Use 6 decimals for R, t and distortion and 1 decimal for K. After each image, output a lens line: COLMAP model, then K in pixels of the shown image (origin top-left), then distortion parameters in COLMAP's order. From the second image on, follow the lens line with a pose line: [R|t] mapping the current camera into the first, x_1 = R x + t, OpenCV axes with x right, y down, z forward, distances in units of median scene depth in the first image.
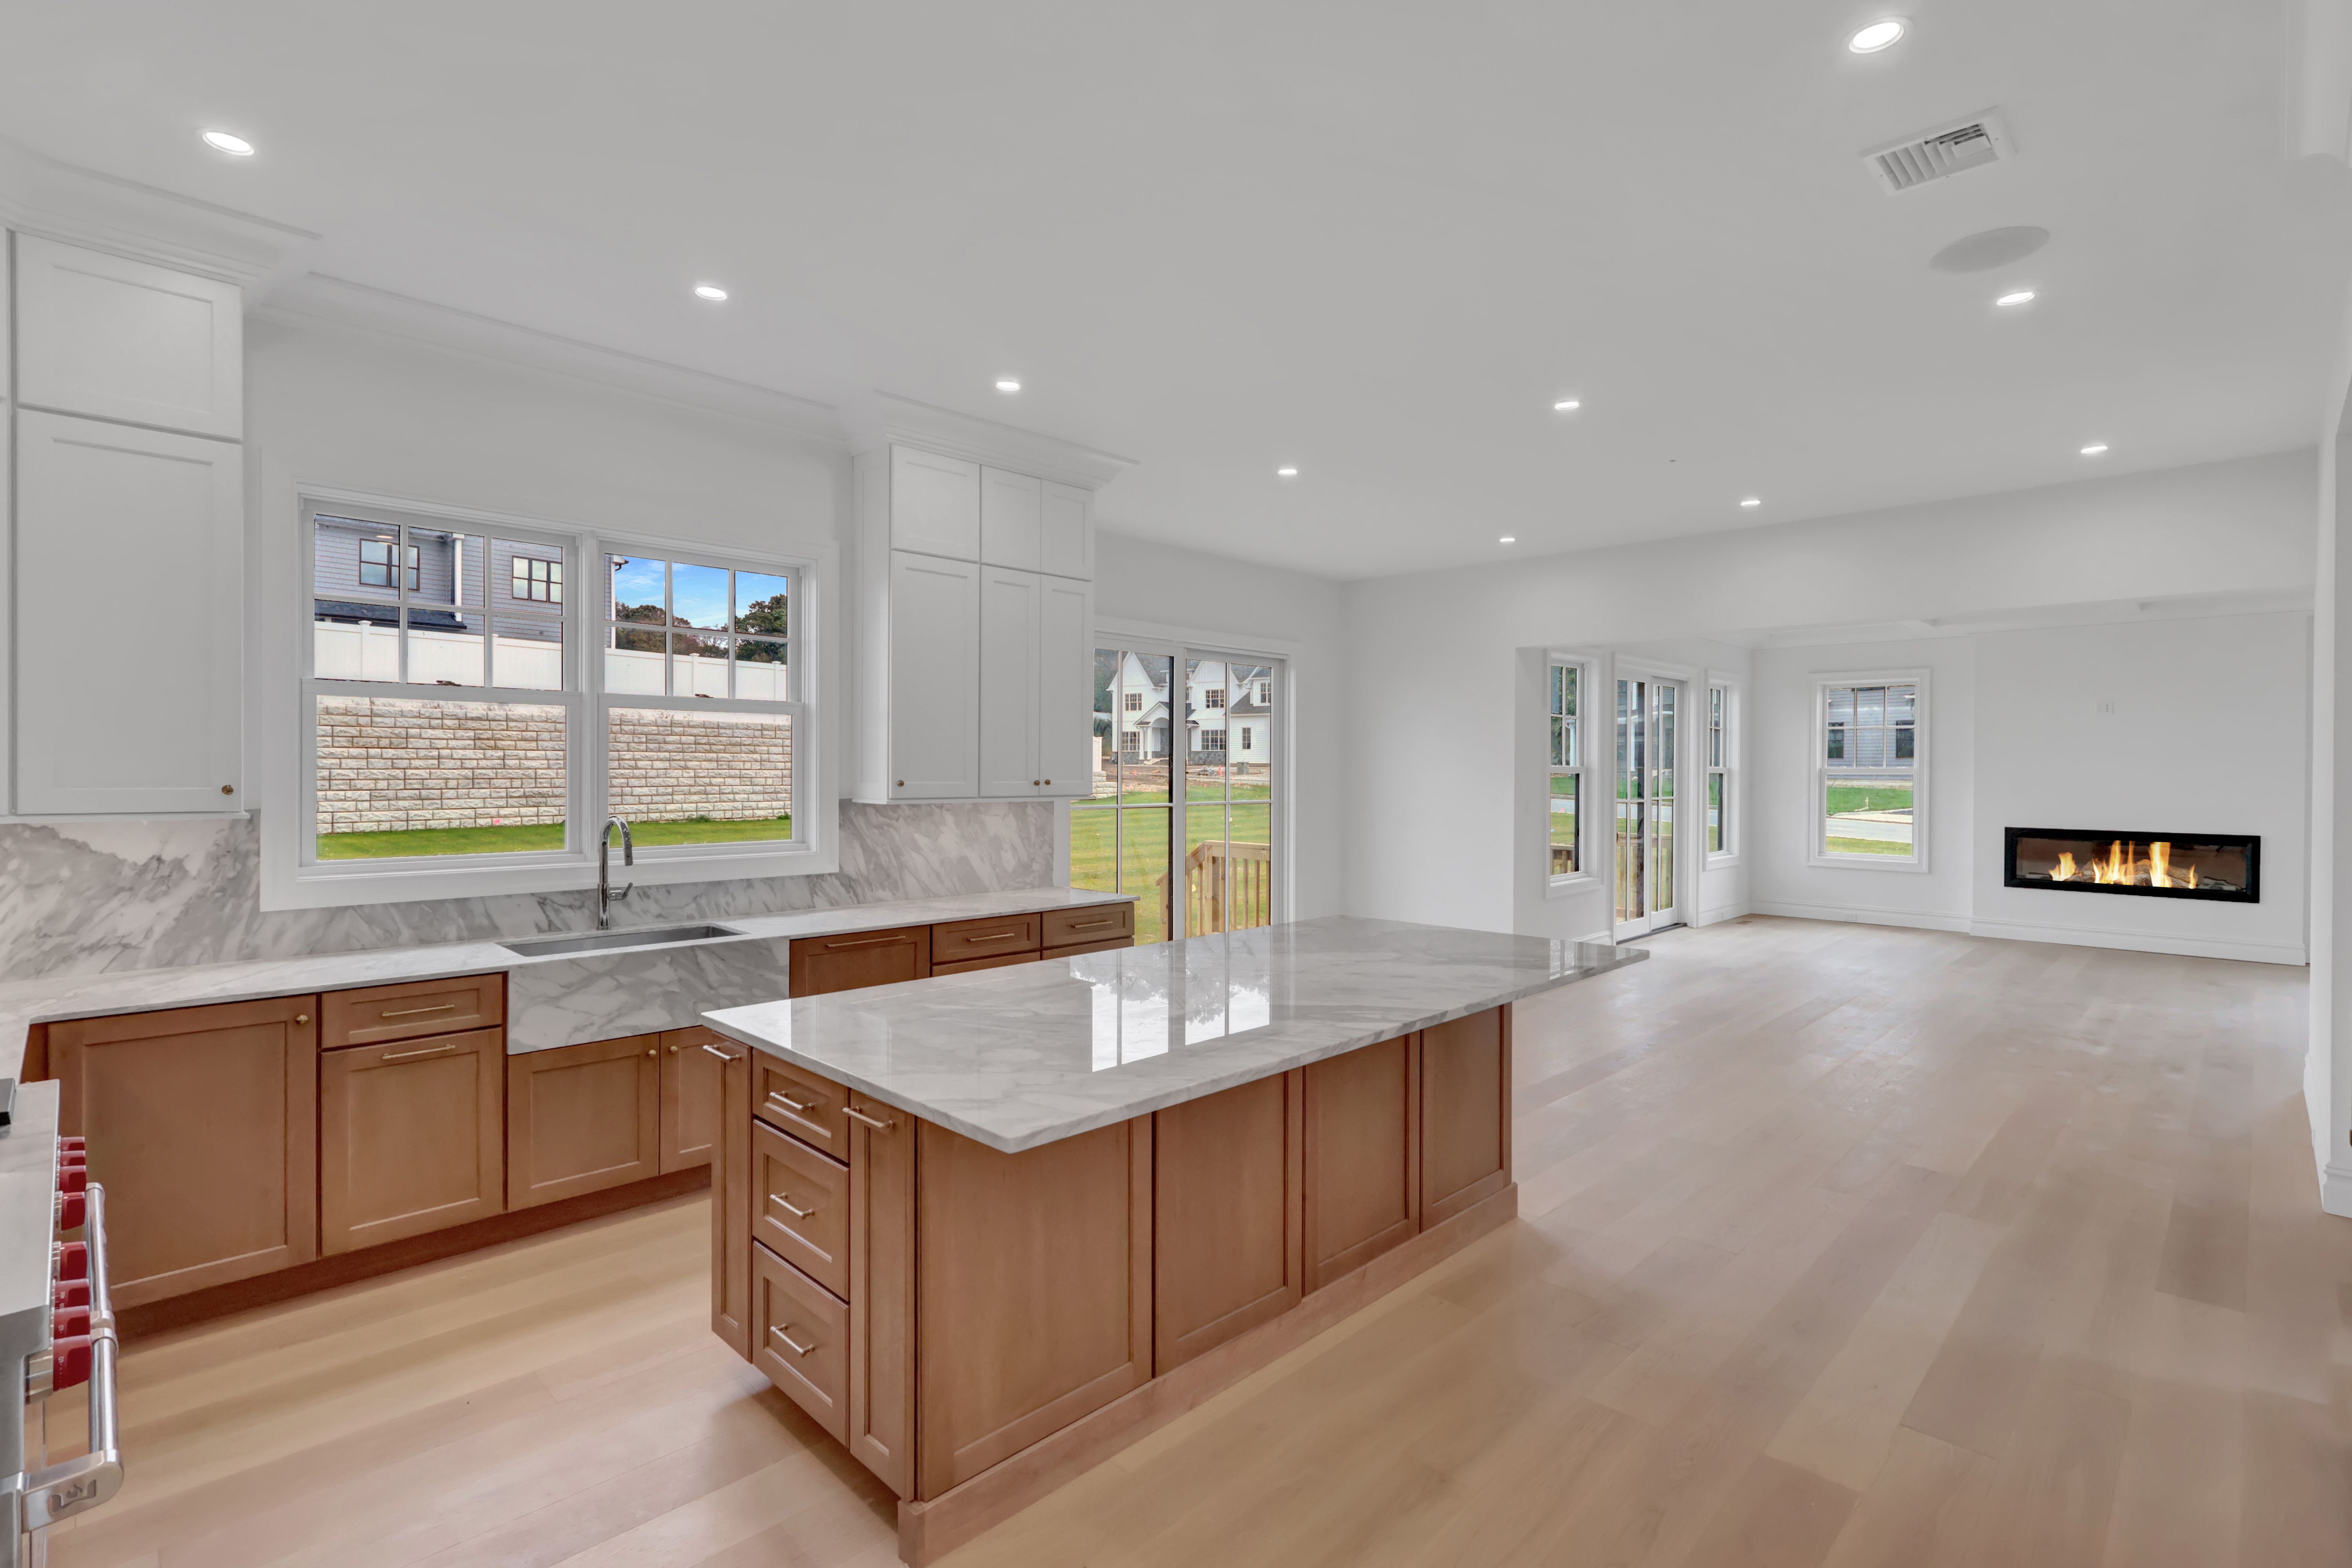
lens RADIAL K [[1090.7, 0, 1184.2], [0, 1090.7, 769.4], [0, 0, 1]] dist [-0.041043, 0.000042]
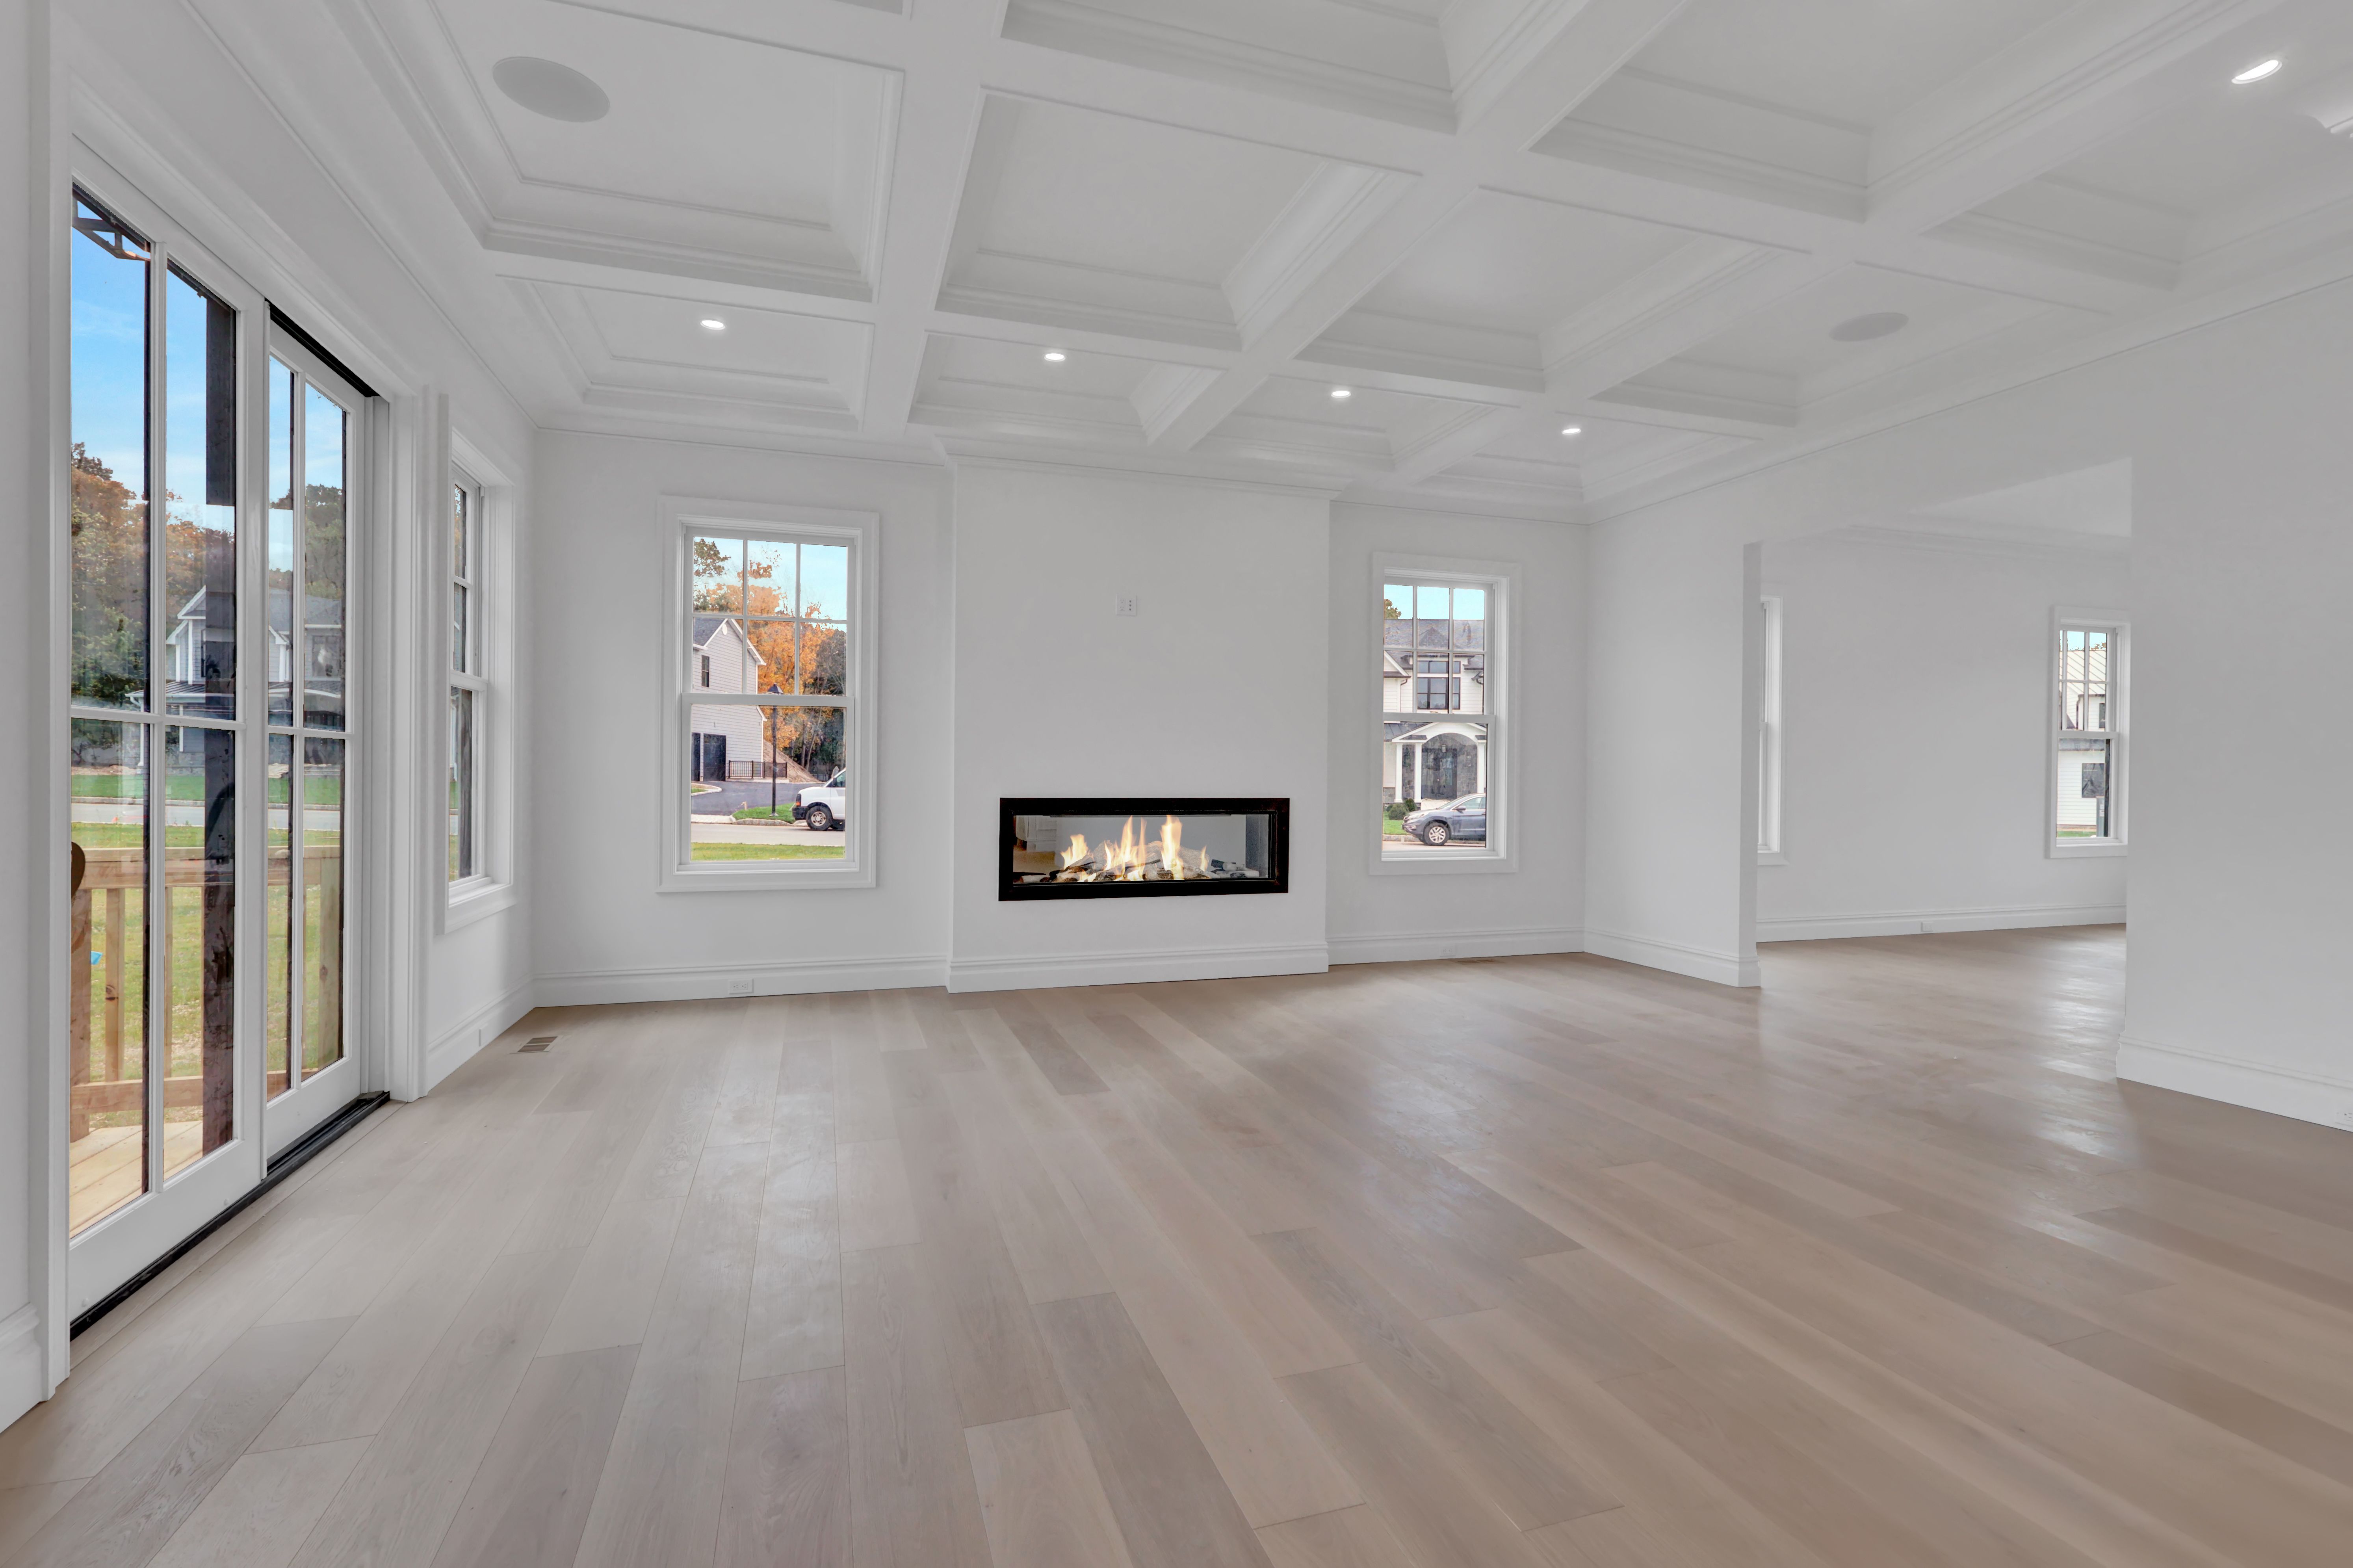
lens RADIAL K [[1091.3, 0, 1184.7], [0, 1091.3, 769.4], [0, 0, 1]] dist [-0.041043, 0.000042]
pose [[0.454834, -0.001173, 0.890575, 0.285058], [0.000690, 0.999999, 0.000964, 0.037718], [-0.890576, 0.000175, 0.454835, 0.633916]]
